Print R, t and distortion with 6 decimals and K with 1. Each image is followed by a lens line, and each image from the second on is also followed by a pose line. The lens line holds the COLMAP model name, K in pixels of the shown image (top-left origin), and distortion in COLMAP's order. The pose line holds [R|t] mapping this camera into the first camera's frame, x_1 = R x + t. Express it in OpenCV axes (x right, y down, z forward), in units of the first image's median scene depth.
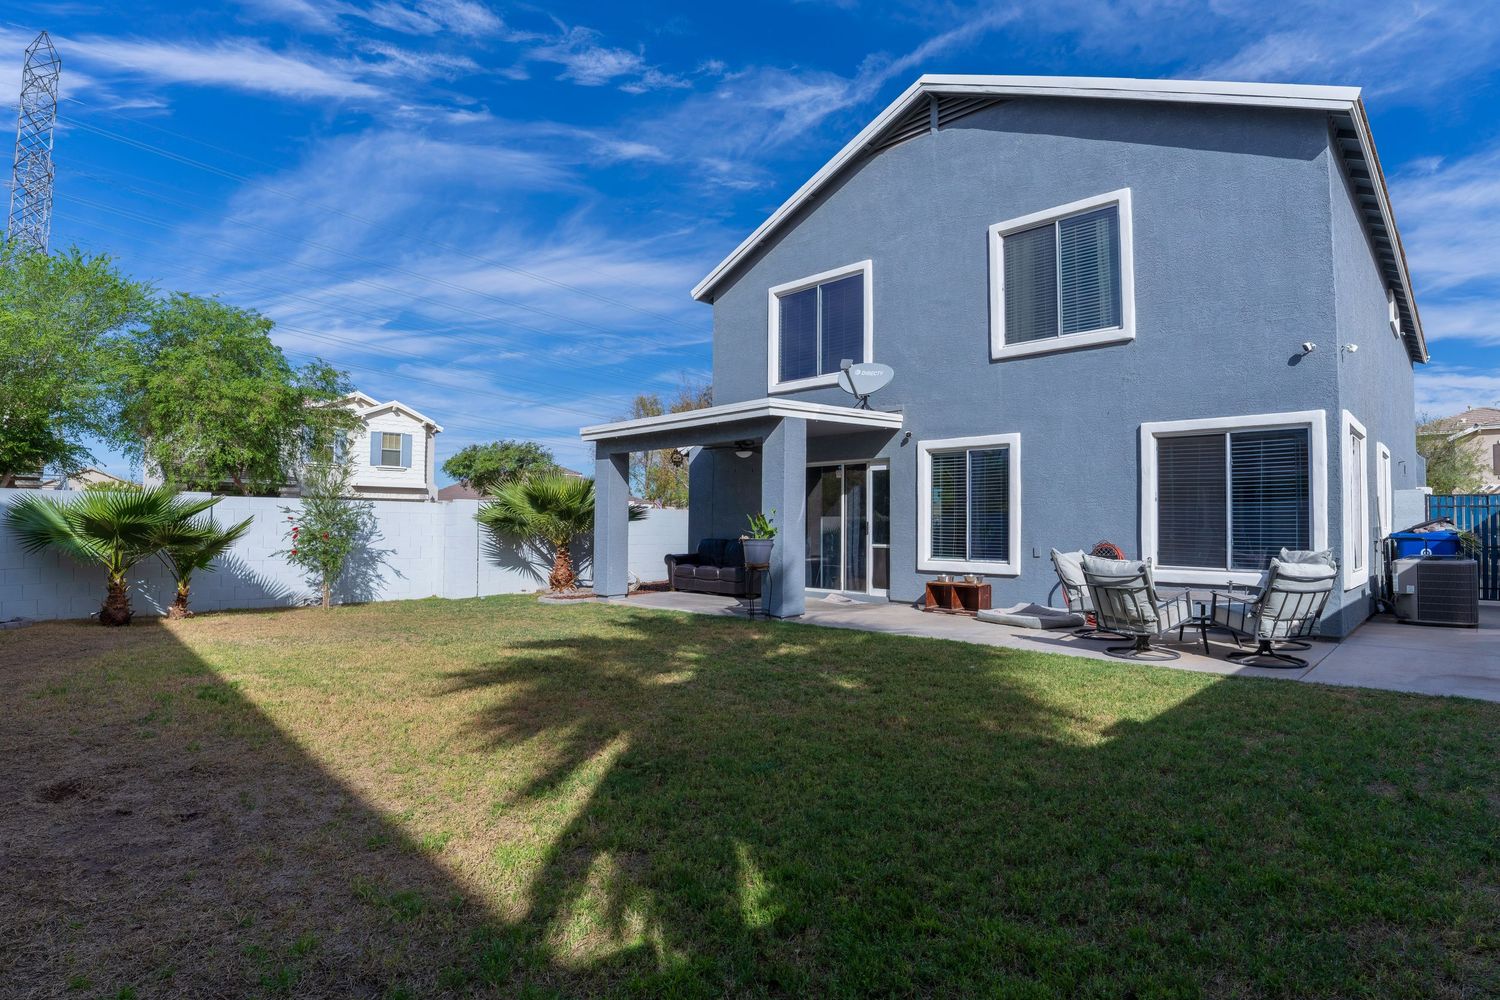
lens RADIAL K [[732.6, 0, 739.5], [0, 732.6, 503.2], [0, 0, 1]] dist [-0.017524, 0.000042]
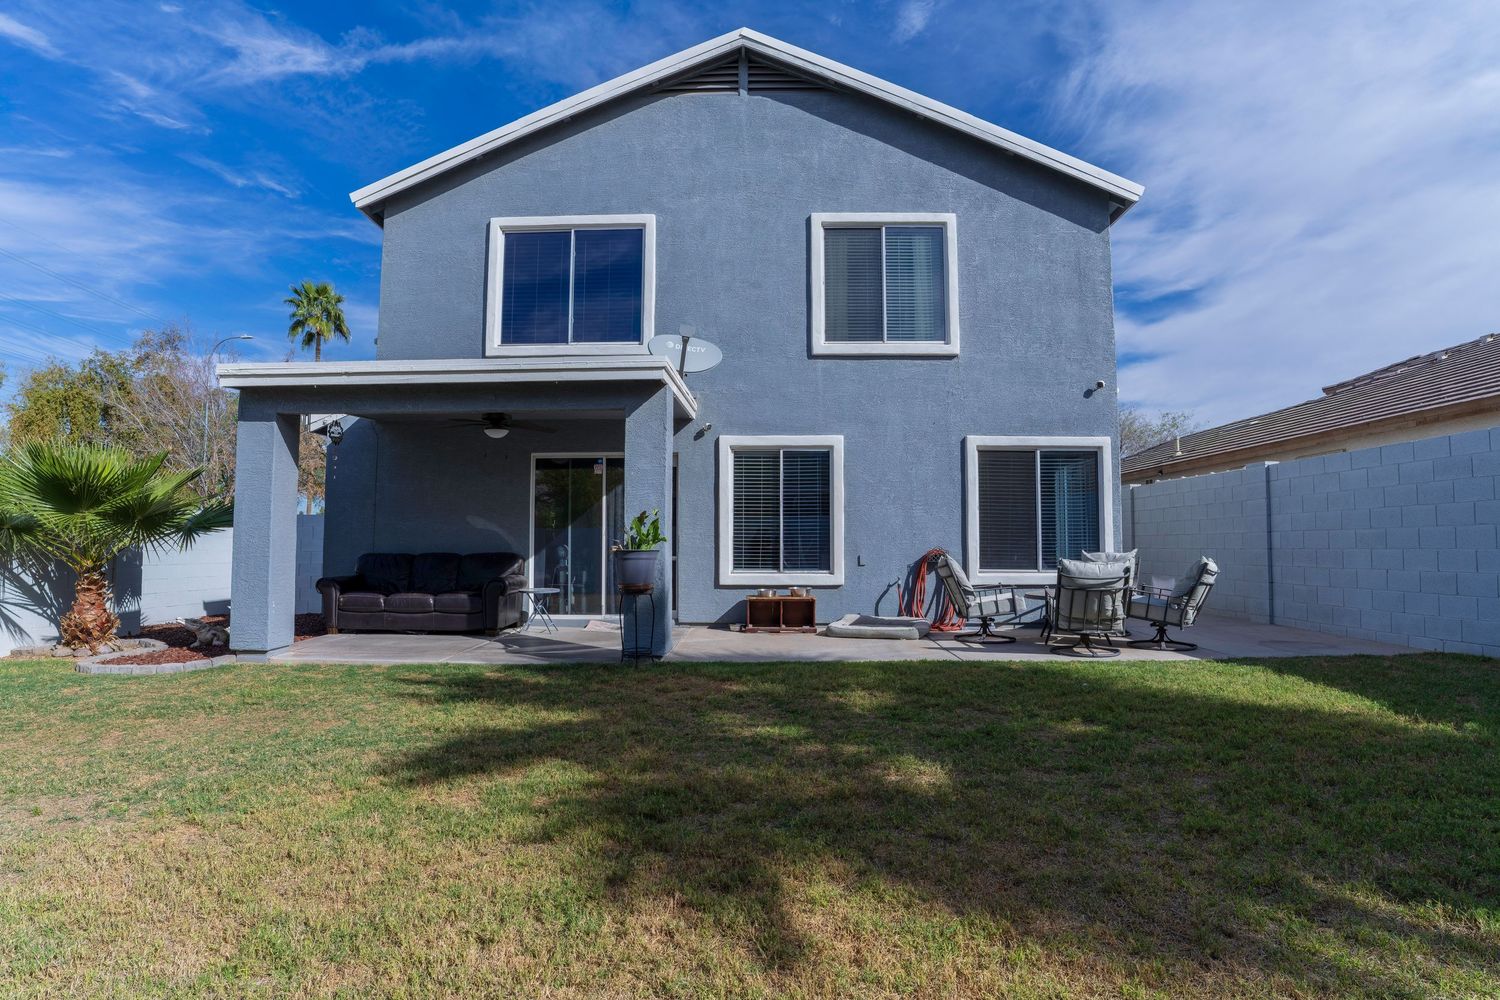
lens RADIAL K [[708.0, 0, 751.2], [0, 708.0, 510.1], [0, 0, 1]] dist [-0.048216, -0.000523]
pose [[0.740170, 0.021669, 0.672071, -0.301216], [-0.016483, 0.999765, -0.014081, 0.014803], [-0.672218, -0.000656, 0.740353, 0.371611]]
